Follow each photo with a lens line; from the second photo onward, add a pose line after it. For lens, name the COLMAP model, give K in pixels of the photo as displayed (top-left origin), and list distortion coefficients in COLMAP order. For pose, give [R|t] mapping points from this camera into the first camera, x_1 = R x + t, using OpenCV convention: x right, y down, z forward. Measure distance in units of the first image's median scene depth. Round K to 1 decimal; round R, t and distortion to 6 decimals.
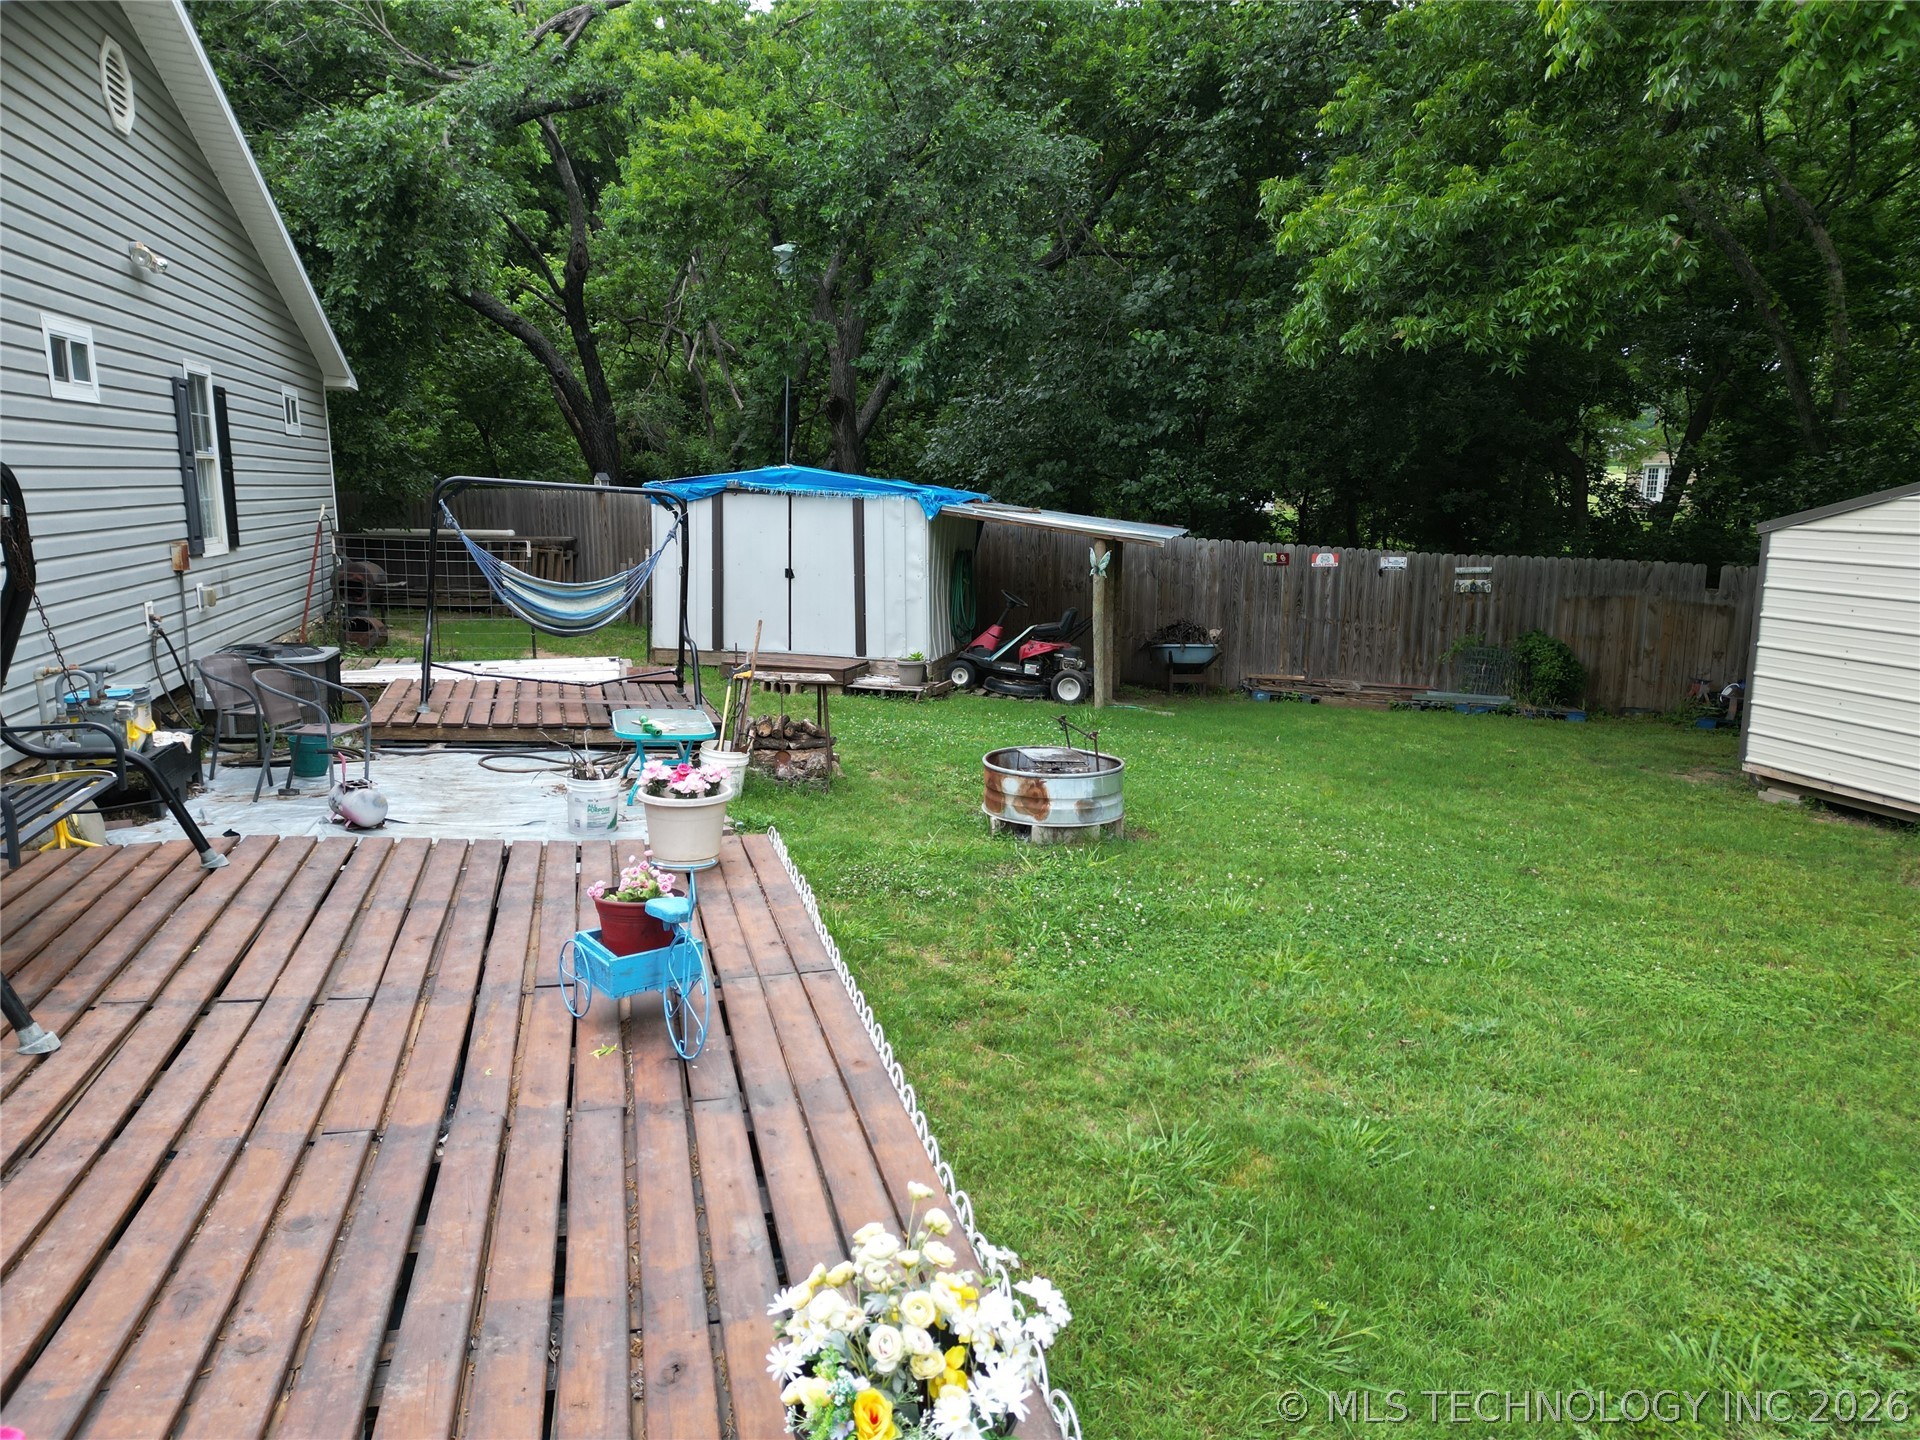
lens RADIAL K [[1344.1, 0, 957.3], [0, 1344.1, 713.5], [0, 0, 1]] dist [0.059396, -0.045706]
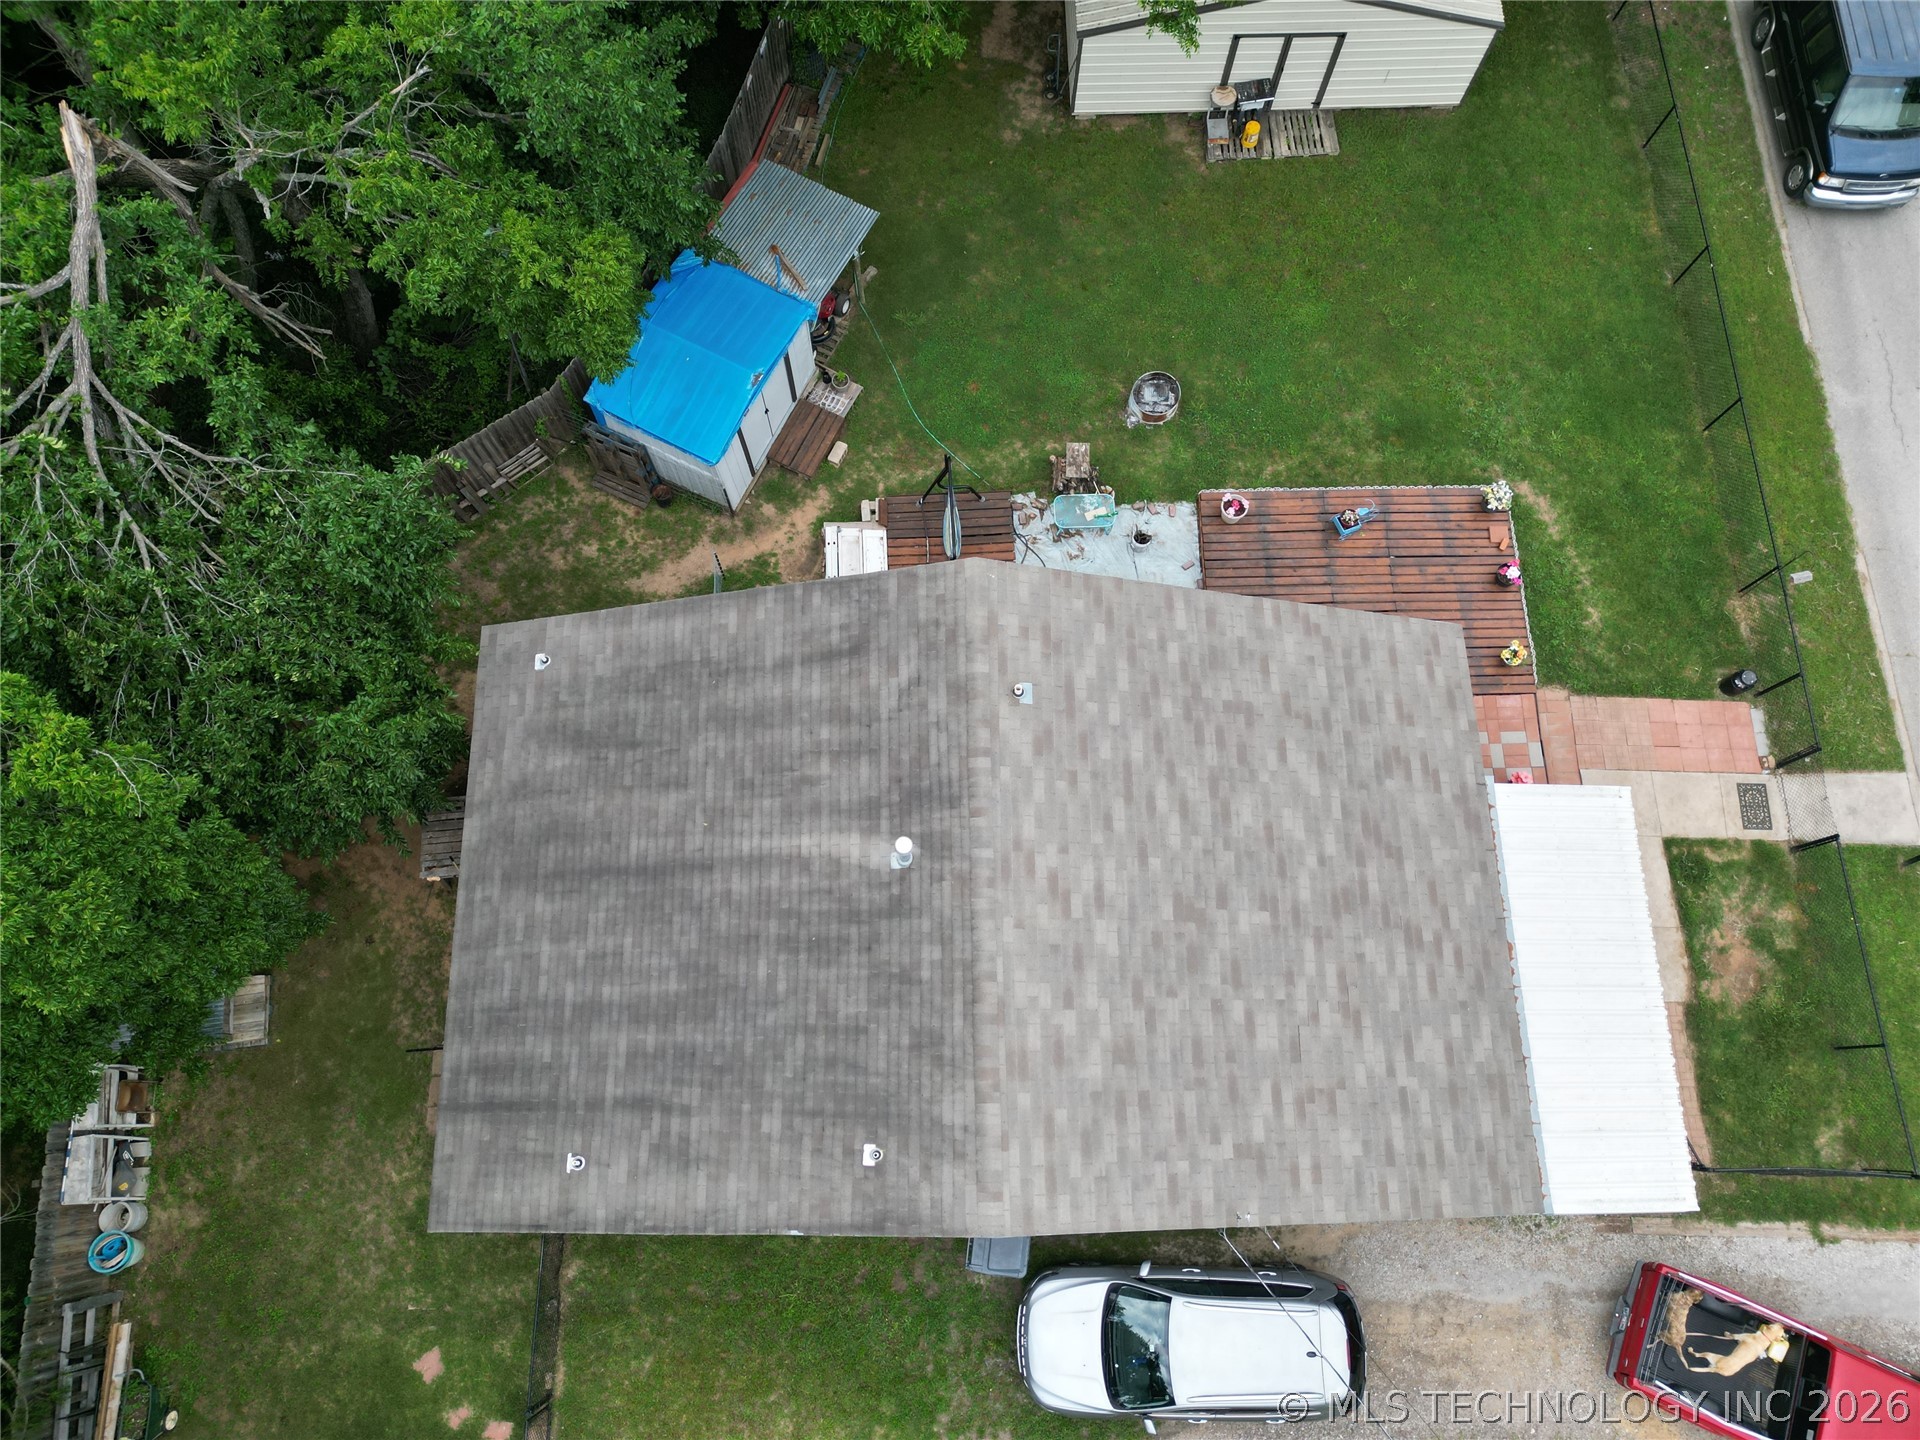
lens RADIAL K [[1344.1, 0, 959.4], [0, 1344.1, 723.9], [0, 0, 1]] dist [0.059396, -0.045706]
pose [[0.244137, -0.931581, 0.269358, -1.290935], [0.159670, 0.312588, 0.936373, -2.211693], [-0.956505, -0.185595, 0.225060, 0.546911]]
